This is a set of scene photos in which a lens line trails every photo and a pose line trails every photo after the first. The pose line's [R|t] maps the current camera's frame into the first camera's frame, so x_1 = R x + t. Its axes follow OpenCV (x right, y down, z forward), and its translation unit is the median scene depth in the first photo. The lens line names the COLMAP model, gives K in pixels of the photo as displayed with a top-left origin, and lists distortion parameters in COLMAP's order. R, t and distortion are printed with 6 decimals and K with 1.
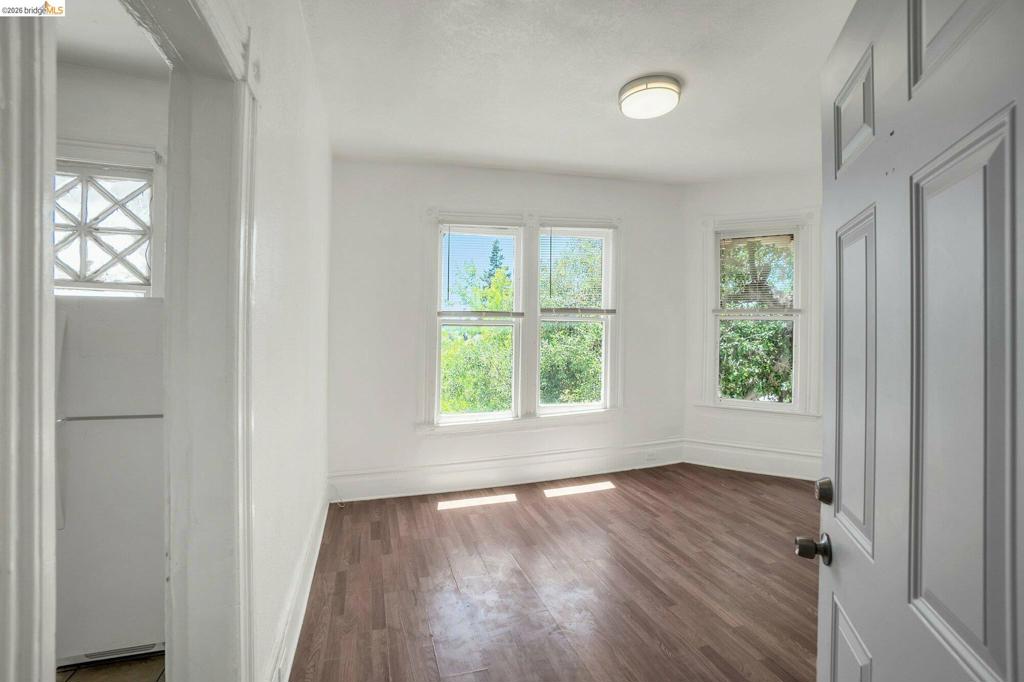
lens RADIAL K [[455.1, 0, 511.1], [0, 455.1, 335.2], [0, 0, 1]] dist [-0.062614, 0.023059]
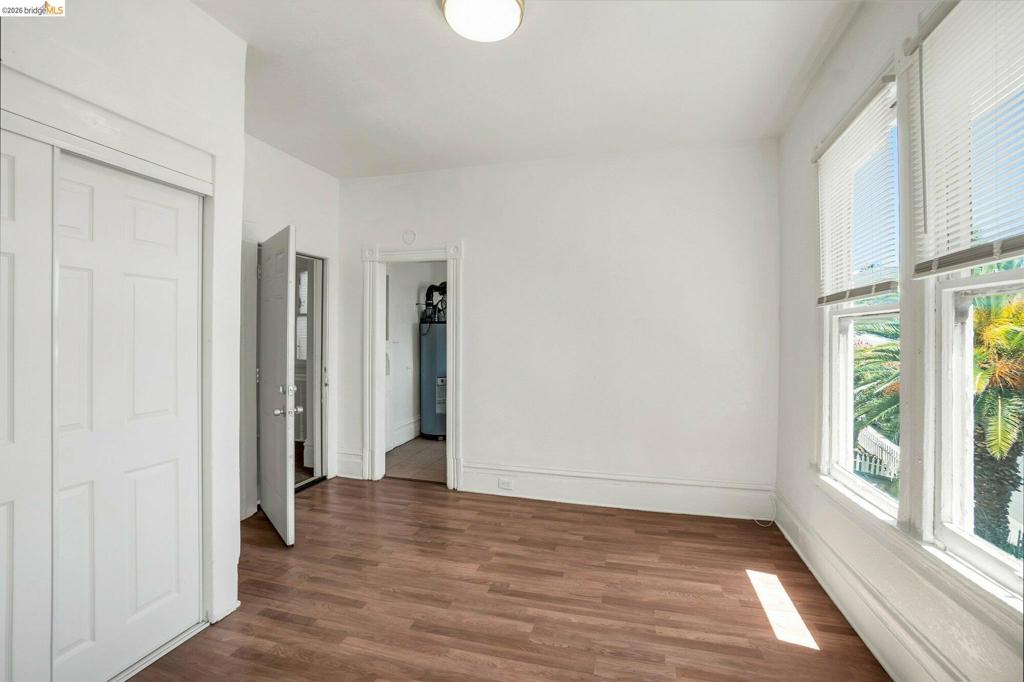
lens RADIAL K [[455.1, 0, 511.1], [0, 455.1, 335.2], [0, 0, 1]] dist [-0.062614, 0.023059]
pose [[-0.539059, -0.007977, -0.842230, 0.727557], [-0.008553, 0.999955, -0.003997, 0.007782], [0.842225, 0.005049, -0.539103, 1.170941]]
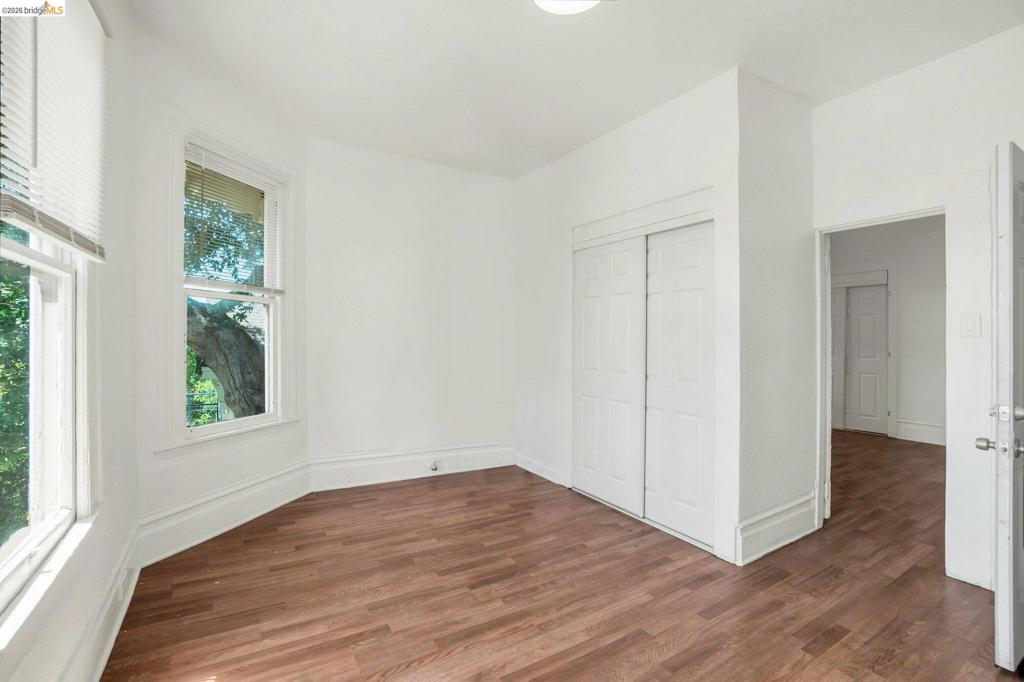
lens RADIAL K [[455.1, 0, 511.1], [0, 455.1, 335.2], [0, 0, 1]] dist [-0.062614, 0.023059]
pose [[-0.246995, -0.005091, 0.969003, -0.281525], [-0.005350, 0.999978, 0.003890, 0.022220], [-0.969002, -0.004224, -0.247017, 1.032149]]
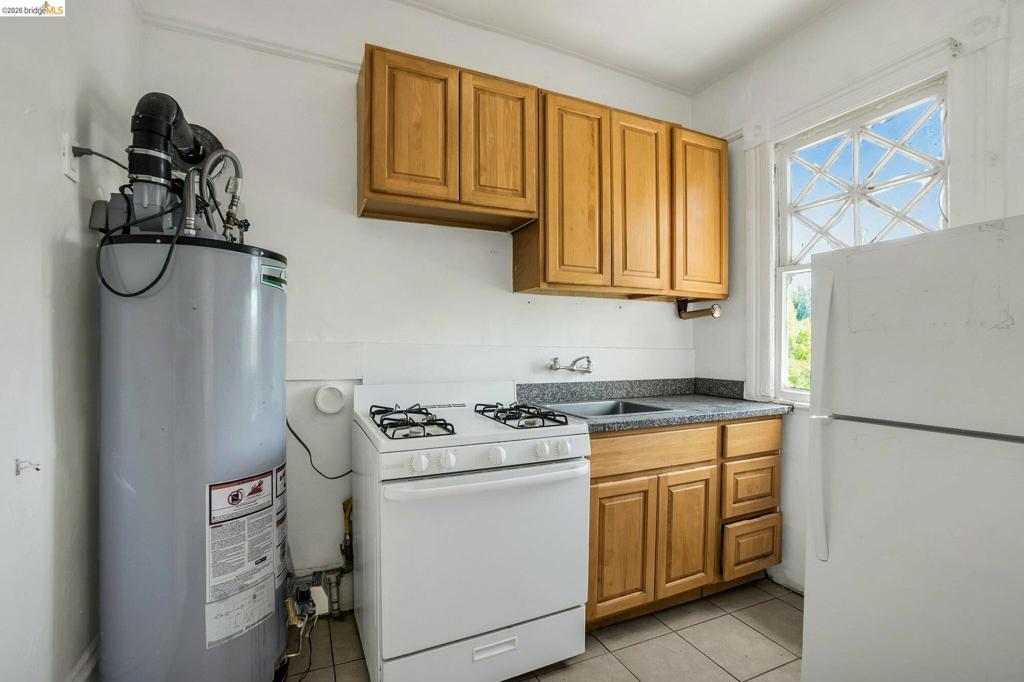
lens RADIAL K [[455.1, 0, 511.1], [0, 455.1, 335.2], [0, 0, 1]] dist [-0.062614, 0.023059]
pose [[0.129706, -0.019949, -0.991352, -0.189854], [-0.004634, 0.999774, -0.020725, 0.037891], [0.991542, 0.007282, 0.129584, 0.191896]]
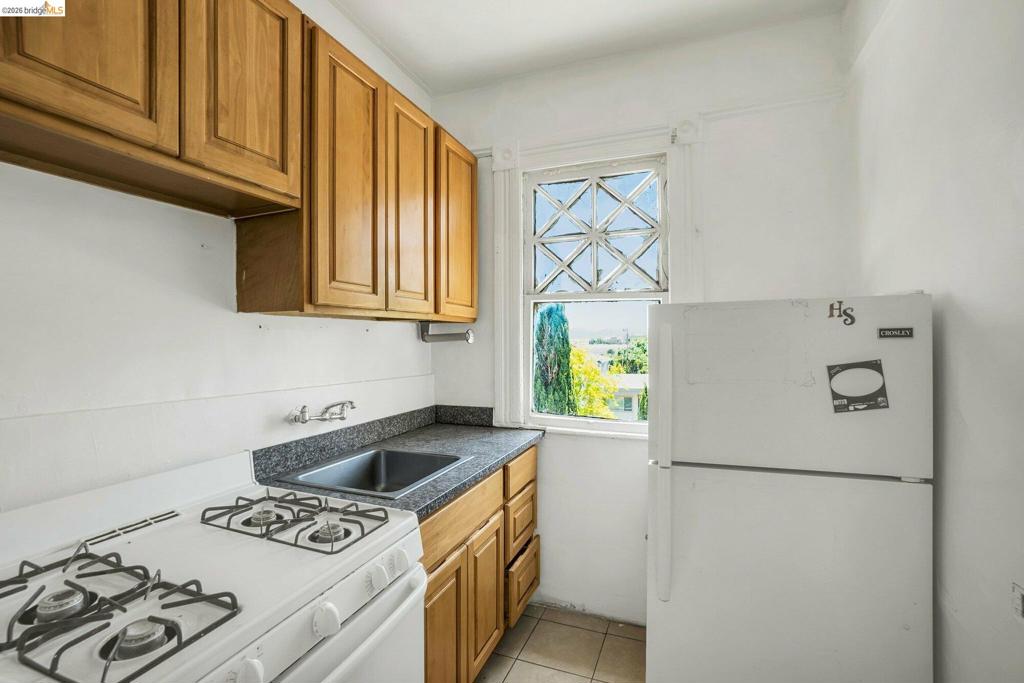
lens RADIAL K [[464.1, 0, 512.0], [0, 464.1, 341.5], [0, 0, 1]] dist [-0.064242, 0.024673]
pose [[0.774810, -0.004665, -0.632177, -0.387423], [0.005074, 0.999986, -0.001160, -0.012624], [0.632174, -0.002309, 0.774823, 0.103686]]
